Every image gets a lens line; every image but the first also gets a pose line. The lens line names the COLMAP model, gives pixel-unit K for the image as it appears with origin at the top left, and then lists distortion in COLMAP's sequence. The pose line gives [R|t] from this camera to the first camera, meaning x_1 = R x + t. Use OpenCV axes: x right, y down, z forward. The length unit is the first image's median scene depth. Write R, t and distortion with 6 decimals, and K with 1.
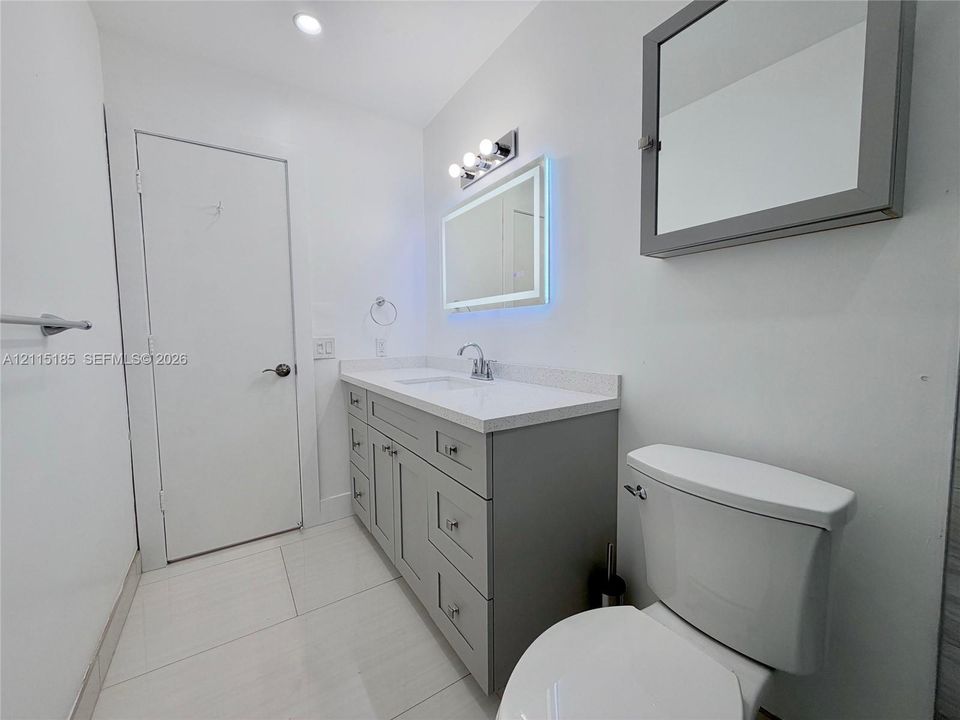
lens RADIAL K [[388.0, 0, 480.7], [0, 388.0, 361.8], [0, 0, 1]] dist [0.001898, 0.000173]
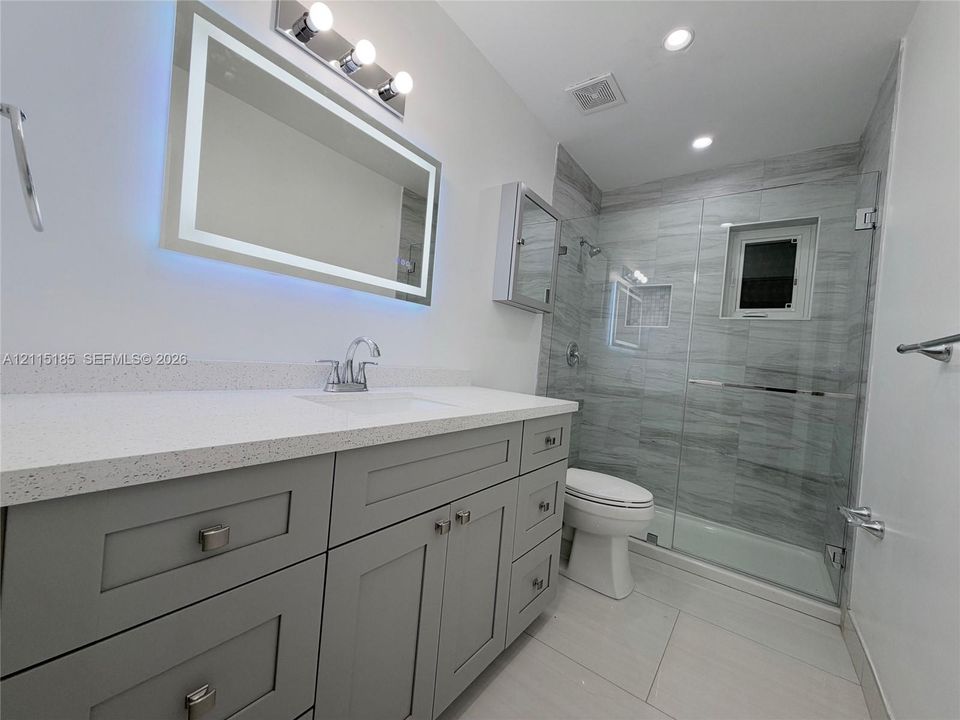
lens RADIAL K [[388.0, 0, 478.0], [0, 388.0, 357.8], [0, 0, 1]] dist [0.001898, 0.000173]
pose [[-0.343028, -0.026596, 0.938949, -0.756073], [-0.010595, 0.999645, 0.024445, -0.034046], [-0.939265, -0.001563, -0.343188, 1.109405]]
